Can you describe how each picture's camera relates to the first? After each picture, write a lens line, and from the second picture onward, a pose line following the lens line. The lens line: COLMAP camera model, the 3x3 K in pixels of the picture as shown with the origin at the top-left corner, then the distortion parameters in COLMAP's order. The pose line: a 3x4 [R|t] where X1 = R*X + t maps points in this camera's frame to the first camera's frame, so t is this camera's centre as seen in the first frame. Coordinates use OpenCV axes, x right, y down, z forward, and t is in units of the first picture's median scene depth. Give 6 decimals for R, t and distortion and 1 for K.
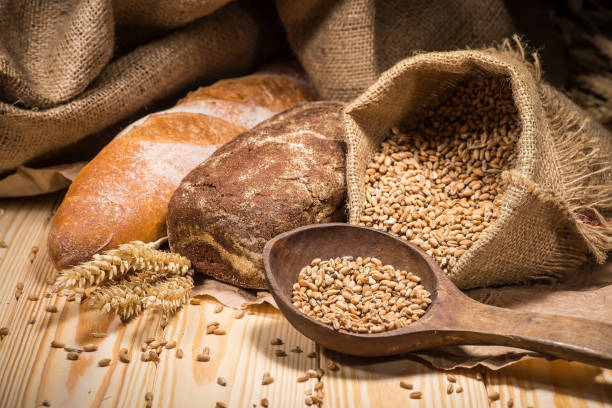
lens RADIAL K [[1663.5, 0, 306.0], [0, 1663.5, 204.0], [0, 0, 1]] dist [0.015359, -0.113363]
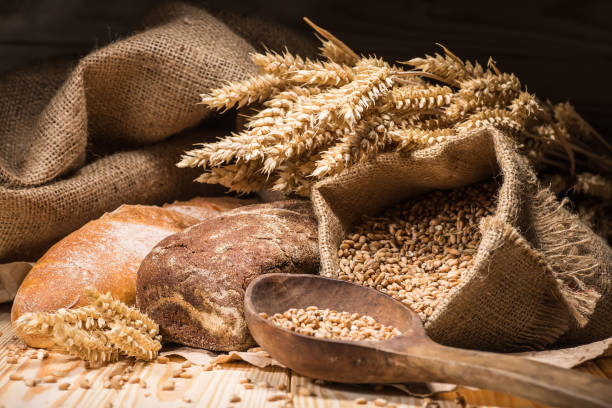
lens RADIAL K [[1663.5, 0, 306.0], [0, 1663.5, 204.0], [0, 0, 1]] dist [0.015359, -0.113363]
pose [[0.999966, 0.006995, 0.004287, 0.011392], [-0.005549, 0.961520, -0.274679, 0.228599], [-0.006044, 0.274646, 0.961526, 0.048953]]
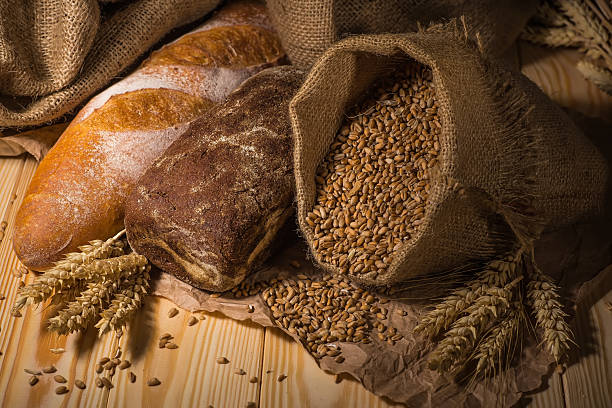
lens RADIAL K [[1663.5, 0, 306.0], [0, 1663.5, 204.0], [0, 0, 1]] dist [0.015359, -0.113363]
pose [[0.999449, 0.014886, -0.029661, 0.061314], [-0.006451, 0.963856, 0.266347, -0.277316], [0.032554, -0.266009, 0.963421, -0.003450]]
